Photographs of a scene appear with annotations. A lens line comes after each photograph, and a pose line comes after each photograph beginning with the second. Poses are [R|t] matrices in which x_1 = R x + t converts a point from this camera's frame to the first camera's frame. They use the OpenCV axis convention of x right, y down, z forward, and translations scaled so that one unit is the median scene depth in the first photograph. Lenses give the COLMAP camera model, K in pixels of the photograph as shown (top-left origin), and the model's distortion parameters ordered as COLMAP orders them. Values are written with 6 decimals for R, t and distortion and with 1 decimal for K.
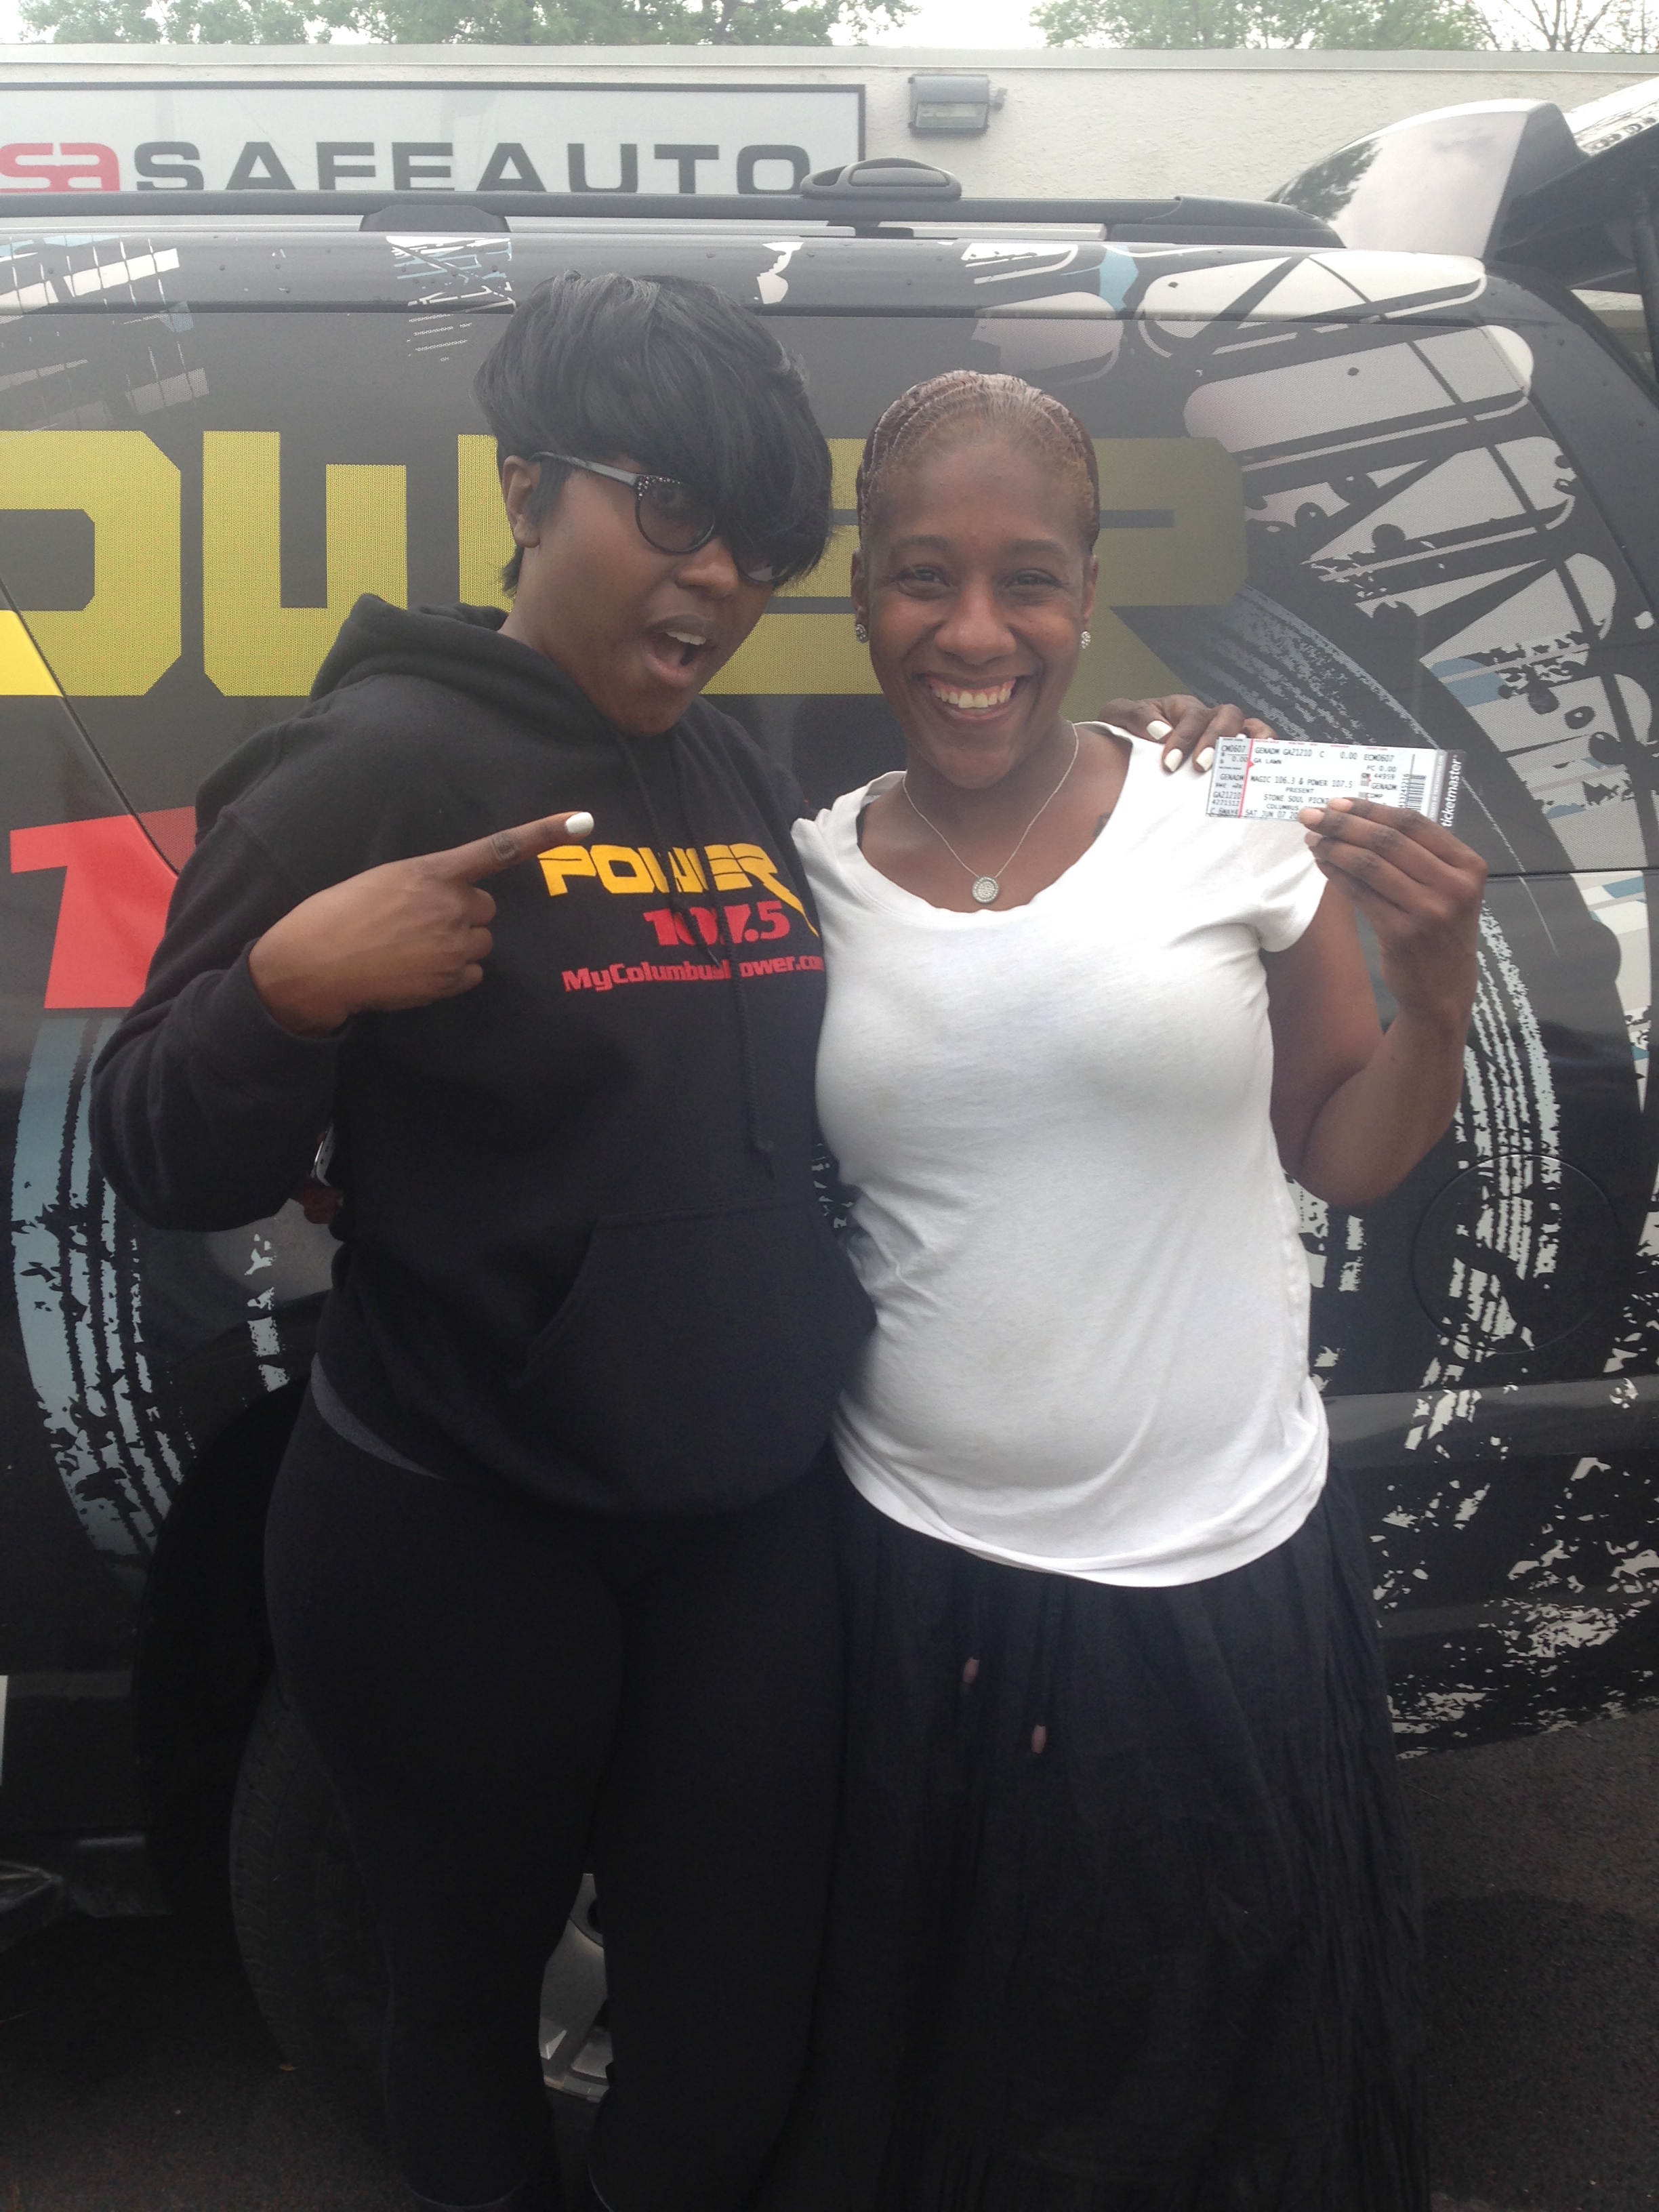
lens RADIAL K [[2264.2, 0, 870.2], [0, 2264.2, 1142.2], [0, 0, 1]] dist [0.067969, 0.000000]
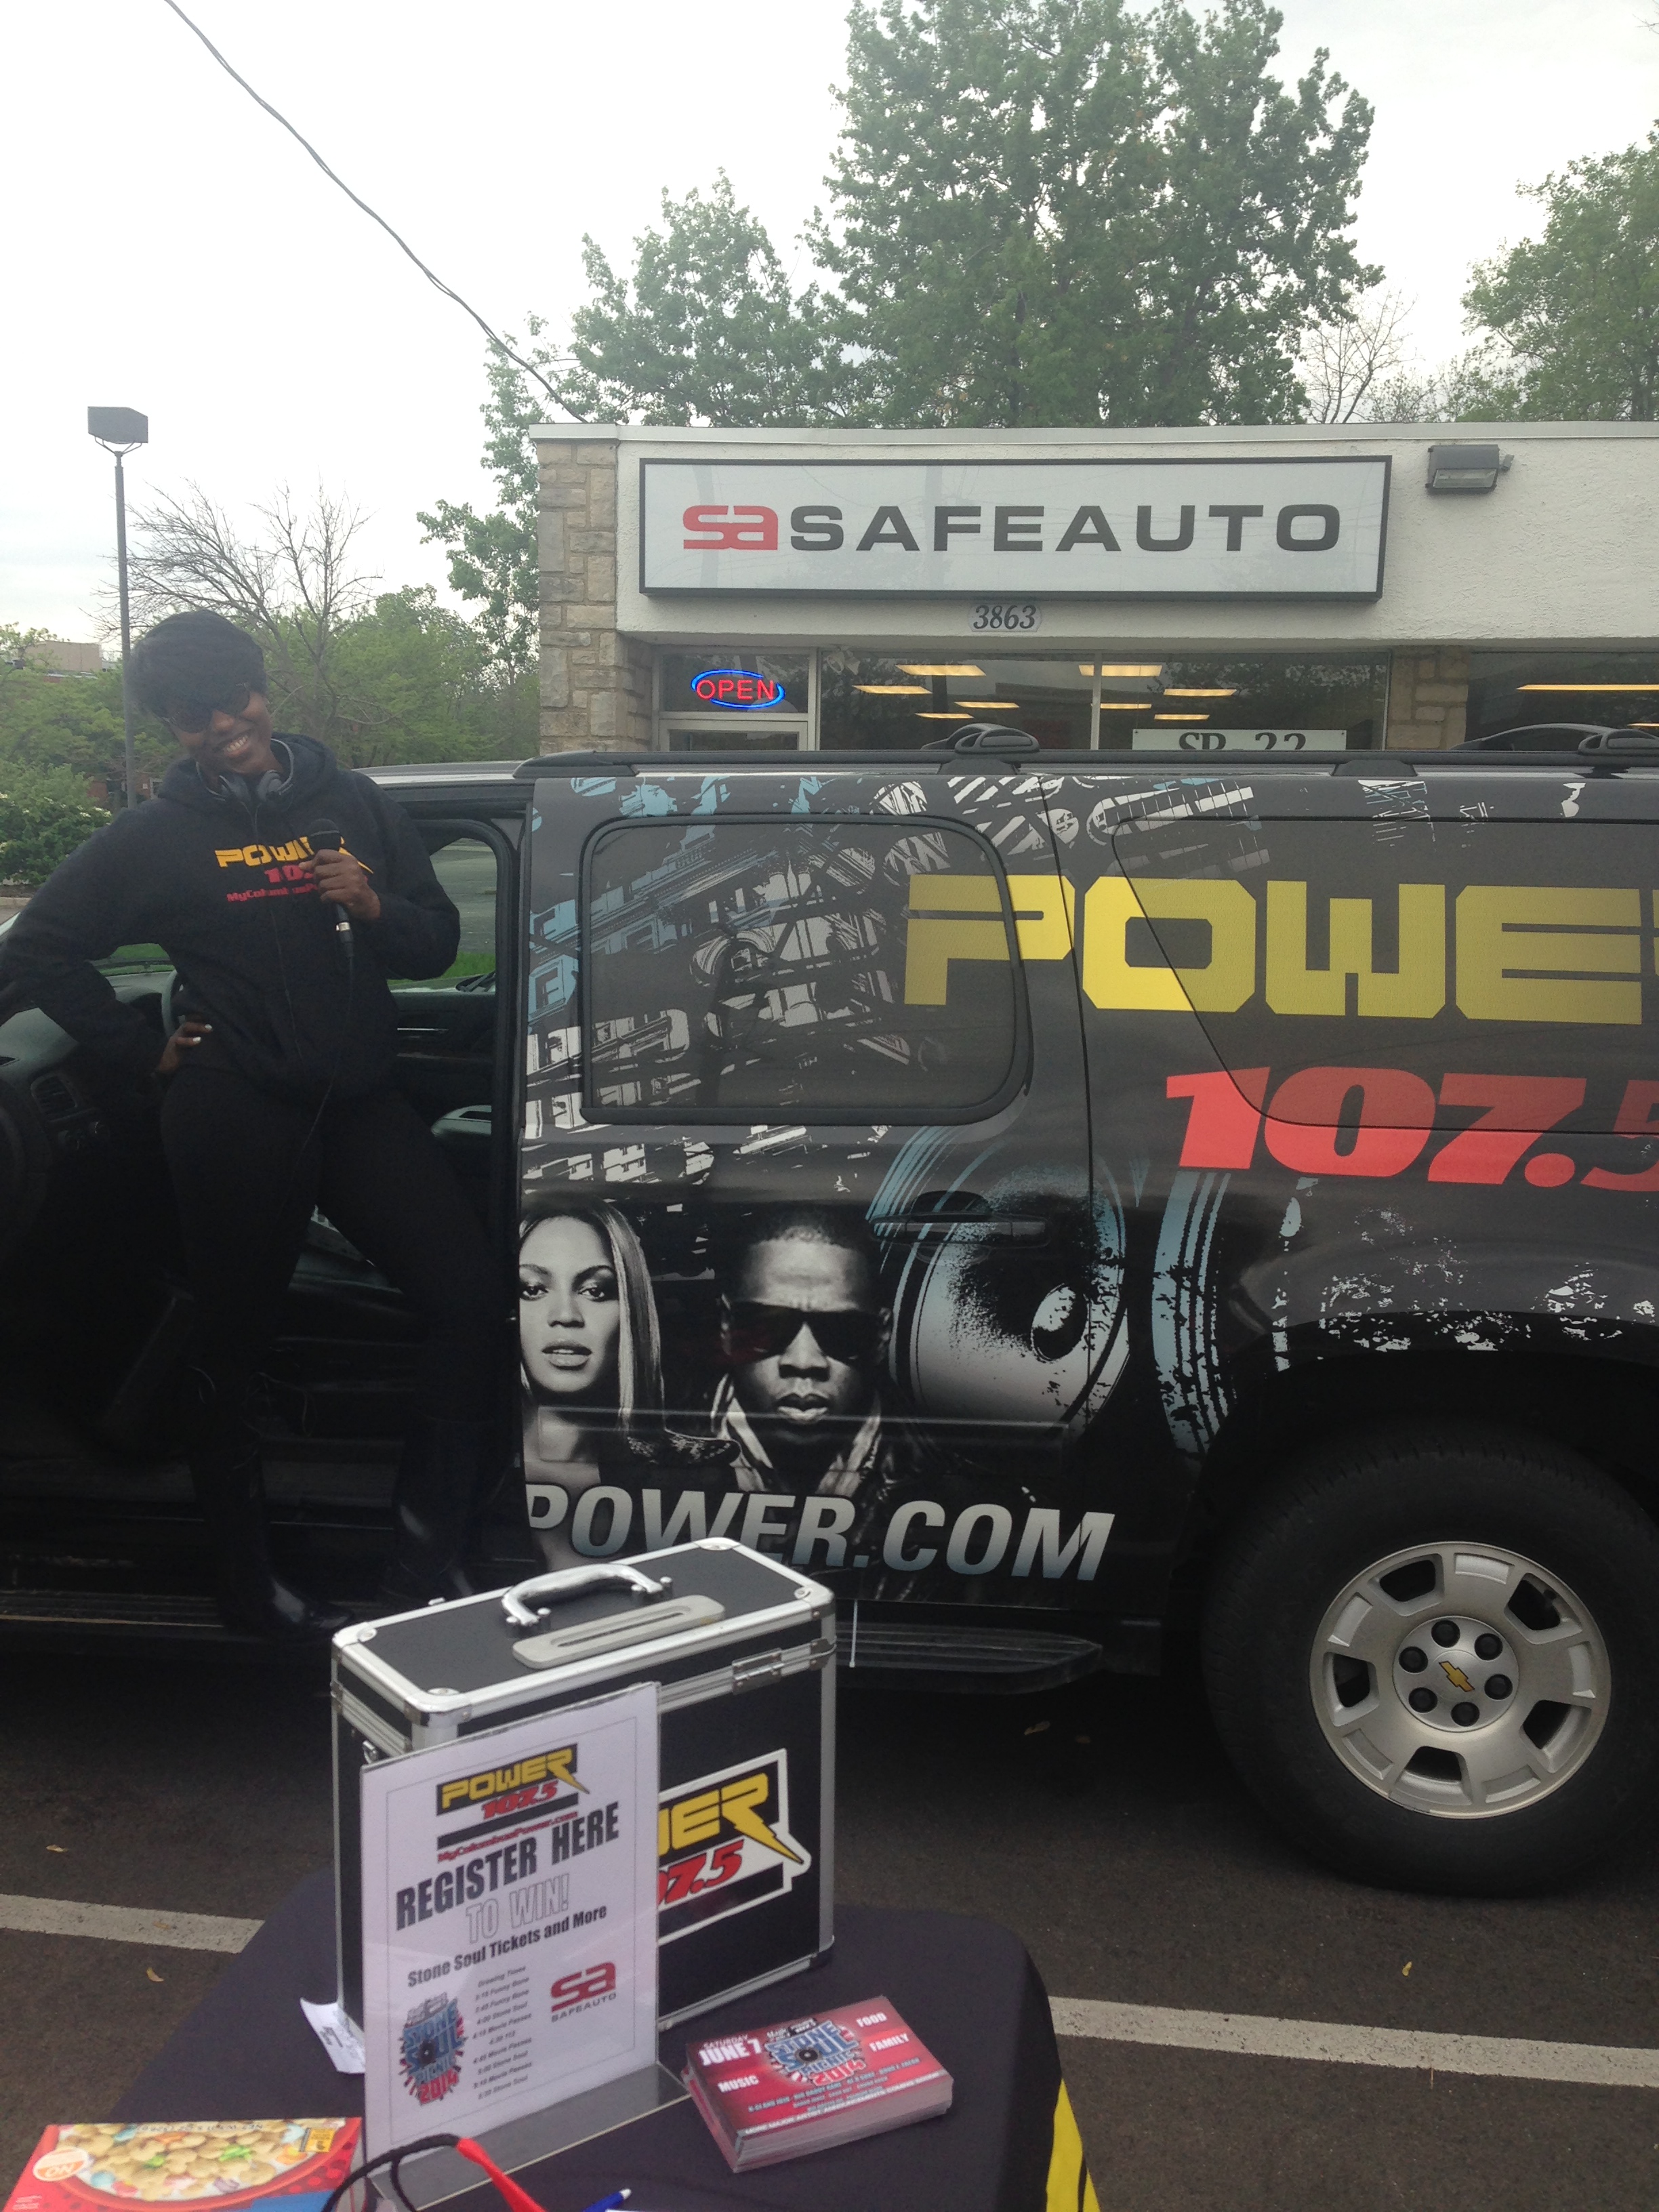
lens RADIAL K [[2264.2, 0, 810.1], [0, 2264.2, 1086.8], [0, 0, 1]] dist [0.067969, 0.000000]
pose [[0.980163, 0.054661, -0.190505, -0.284560], [-0.077032, 0.990710, -0.112074, 0.111556], [0.182609, 0.124526, 0.975268, -0.926639]]
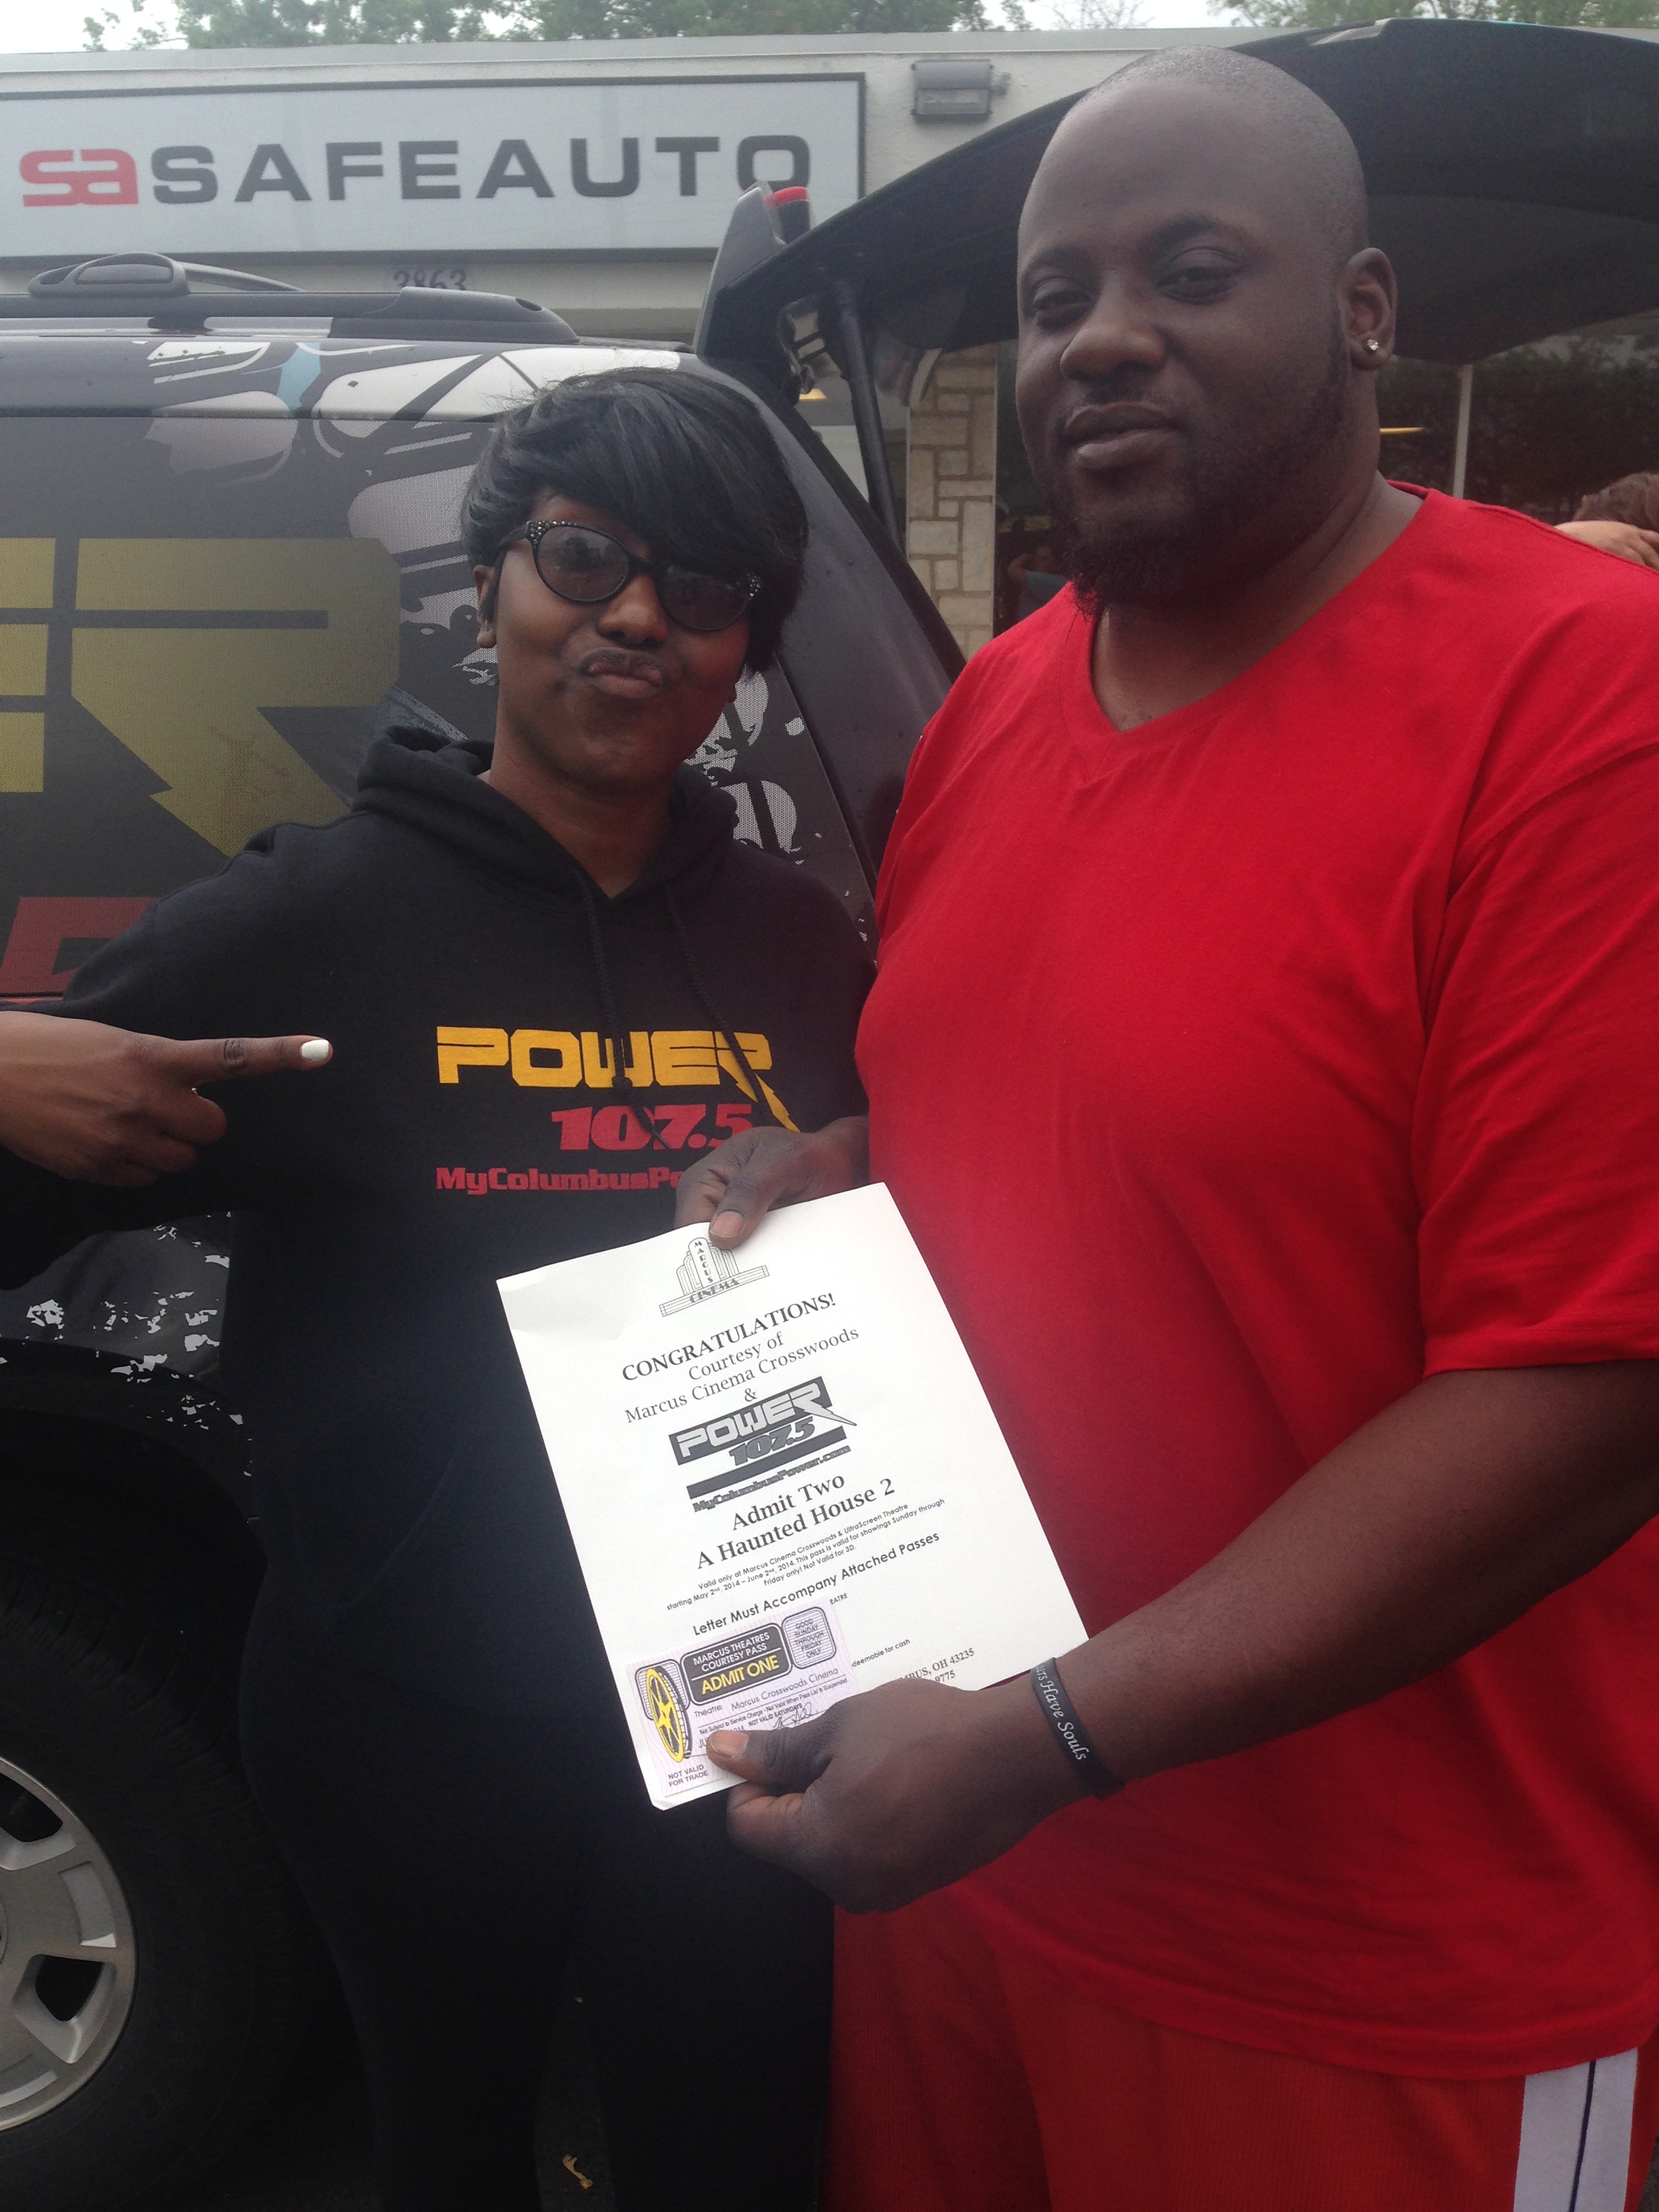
lens RADIAL K [[2264.2, 0, 834.8], [0, 2264.2, 1144.0], [0, 0, 1]] dist [0.067969, 0.000000]
pose [[0.995492, 0.020484, -0.092612, 0.449496], [-0.019184, 0.999705, 0.014906, -0.061168], [0.092890, -0.013062, 0.995591, 0.015399]]
